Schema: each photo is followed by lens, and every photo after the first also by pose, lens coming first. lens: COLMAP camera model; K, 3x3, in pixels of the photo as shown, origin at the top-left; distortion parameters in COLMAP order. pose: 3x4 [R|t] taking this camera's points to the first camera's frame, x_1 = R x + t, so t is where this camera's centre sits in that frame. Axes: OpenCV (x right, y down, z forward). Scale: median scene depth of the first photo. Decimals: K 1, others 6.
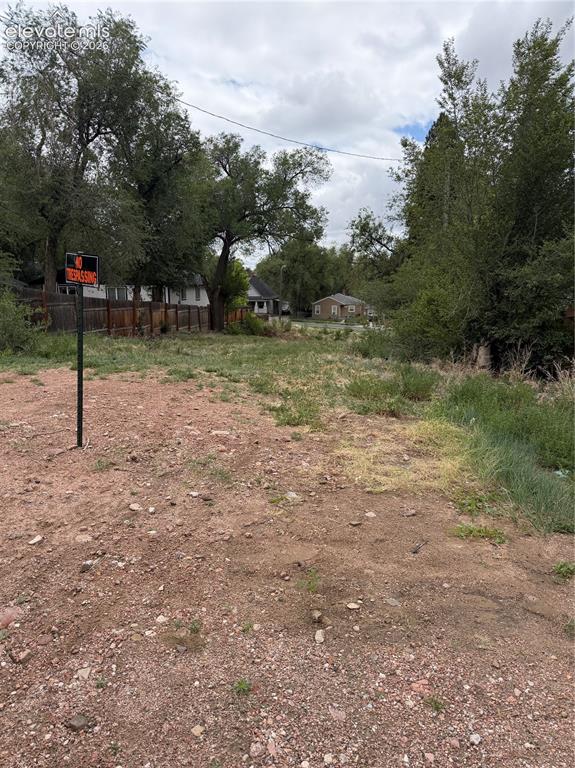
lens RADIAL K [[527.0, 0, 287.5], [0, 527.0, 384.0], [0, 0, 1]] dist [0.111107, -0.176560]
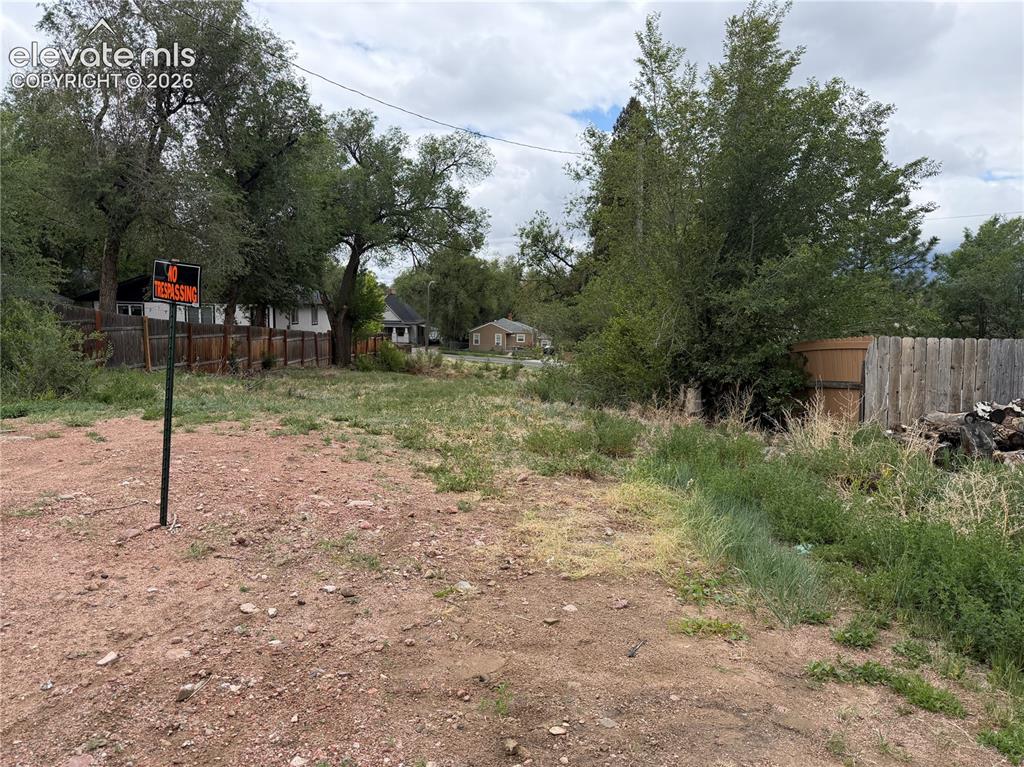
lens RADIAL K [[702.6, 0, 506.7], [0, 702.6, 379.9], [0, 0, 1]] dist [0.111107, -0.176560]
pose [[0.994491, 0.003278, 0.104772, -0.018097], [0.005244, 0.996704, -0.080953, 0.001047], [-0.104692, 0.081056, 0.991196, -0.009984]]
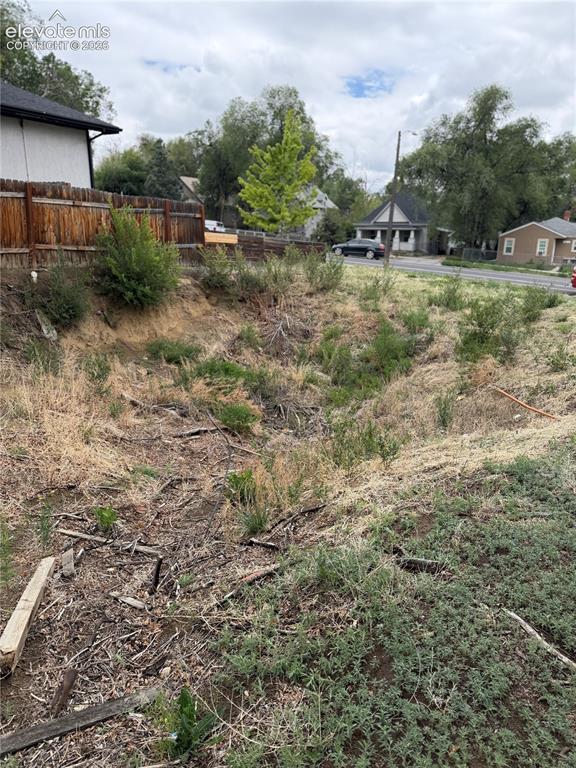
lens RADIAL K [[527.0, 0, 288.0], [0, 527.0, 384.0], [0, 0, 1]] dist [0.111107, -0.176560]
pose [[0.929368, 0.116863, -0.350170, 0.189515], [-0.080872, 0.989981, 0.115749, -0.153548], [0.360188, -0.079254, 0.929507, 1.332243]]
